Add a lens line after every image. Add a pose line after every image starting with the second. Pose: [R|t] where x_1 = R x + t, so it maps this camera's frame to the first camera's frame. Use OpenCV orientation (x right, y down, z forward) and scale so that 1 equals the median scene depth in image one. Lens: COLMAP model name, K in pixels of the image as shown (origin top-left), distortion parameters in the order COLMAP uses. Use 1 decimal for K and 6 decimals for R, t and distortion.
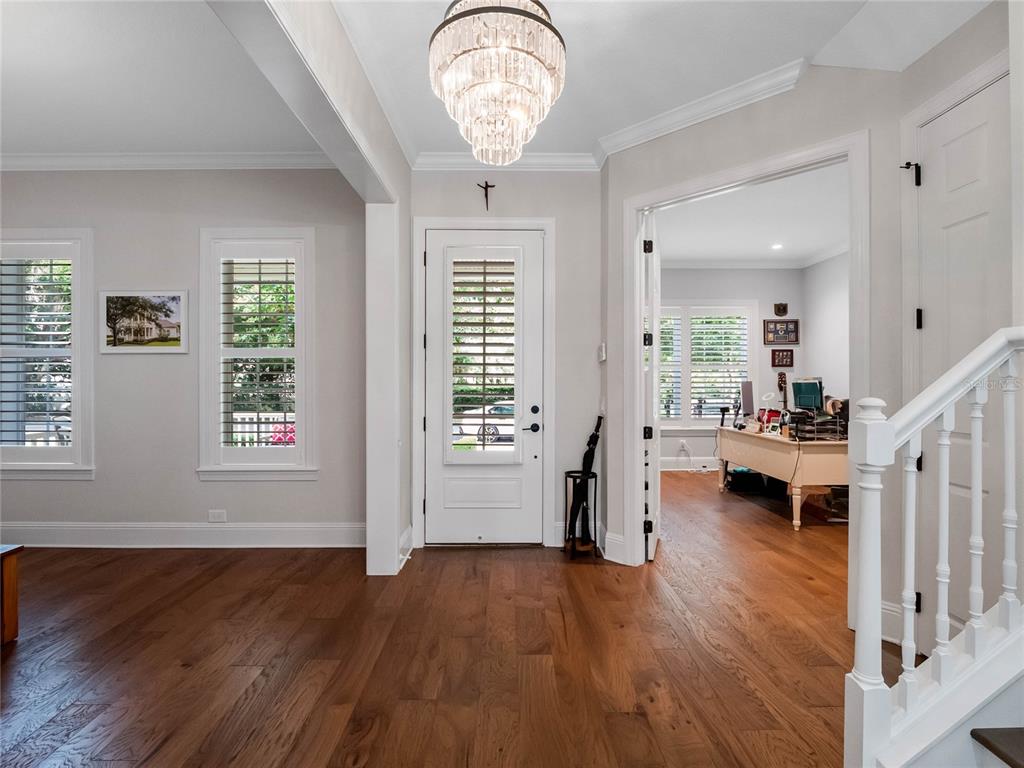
lens RADIAL K [[504.5, 0, 510.6], [0, 504.5, 383.0], [0, 0, 1]] dist [-0.006109, -0.005709]
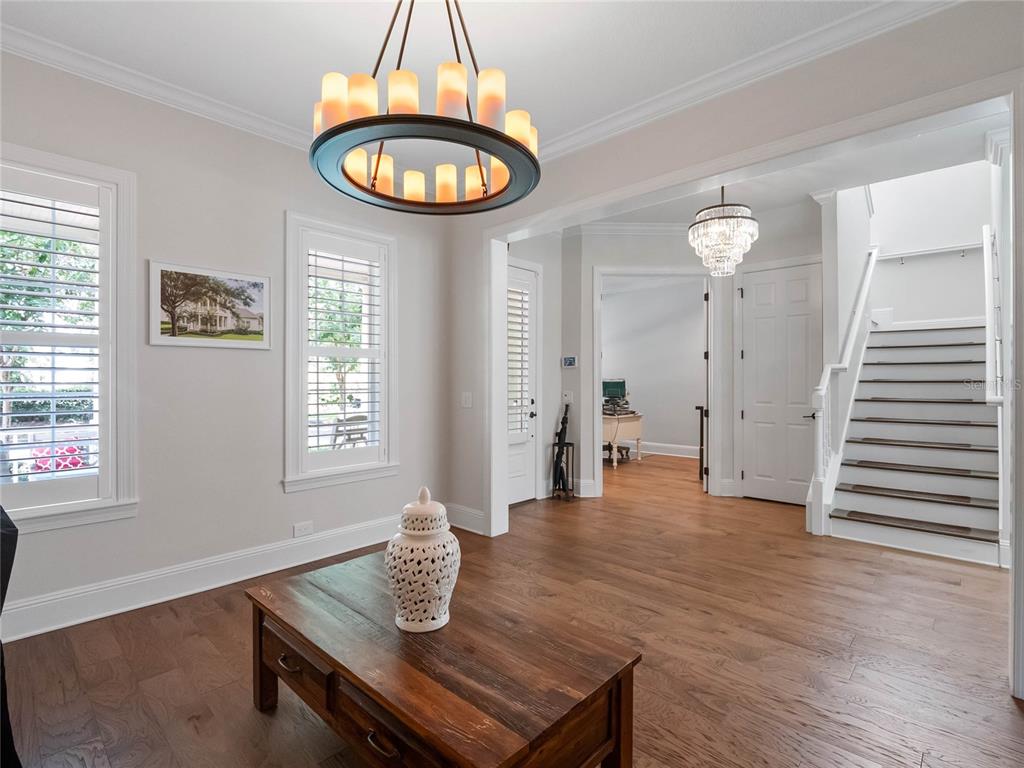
lens RADIAL K [[504.5, 0, 515.0], [0, 504.5, 377.1], [0, 0, 1]] dist [-0.006109, -0.005709]
pose [[0.685045, 0.004689, 0.728486, -0.991690], [0.001681, 0.999966, -0.008017, -0.003433], [-0.728499, 0.006717, 0.685014, 0.089577]]
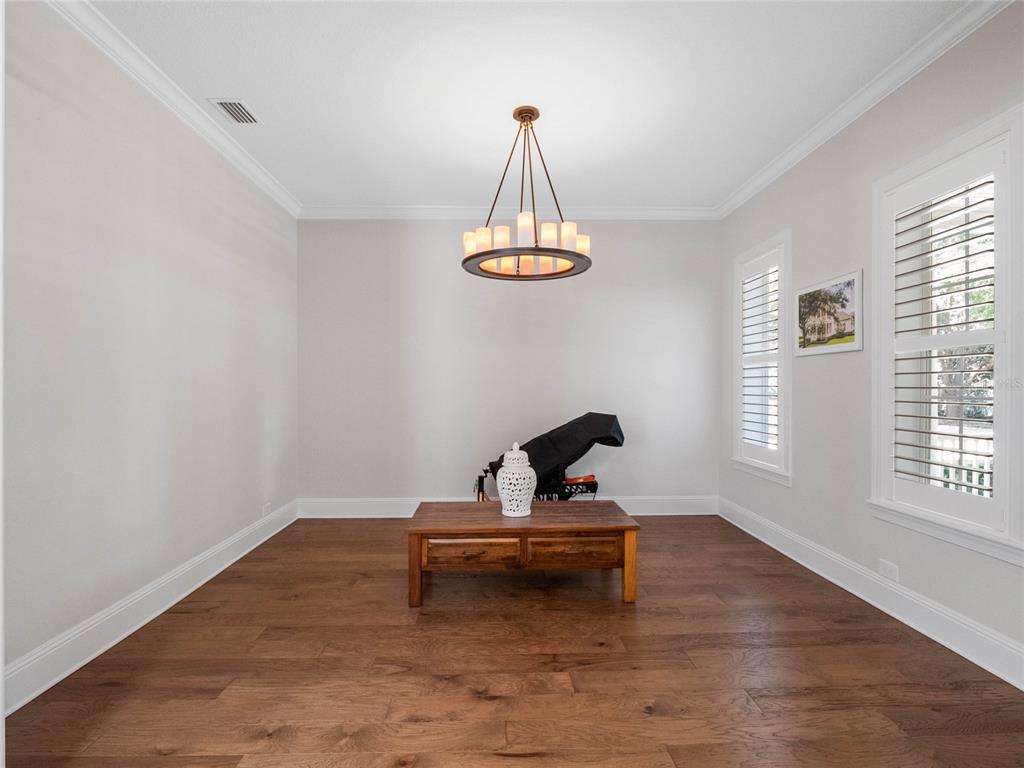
lens RADIAL K [[504.5, 0, 508.4], [0, 504.5, 389.5], [0, 0, 1]] dist [-0.006109, -0.005709]
pose [[0.022027, 0.006517, -0.999736, 0.130891], [-0.002654, 0.999976, 0.006460, -0.000837], [0.999754, 0.002511, 0.022044, 0.431739]]
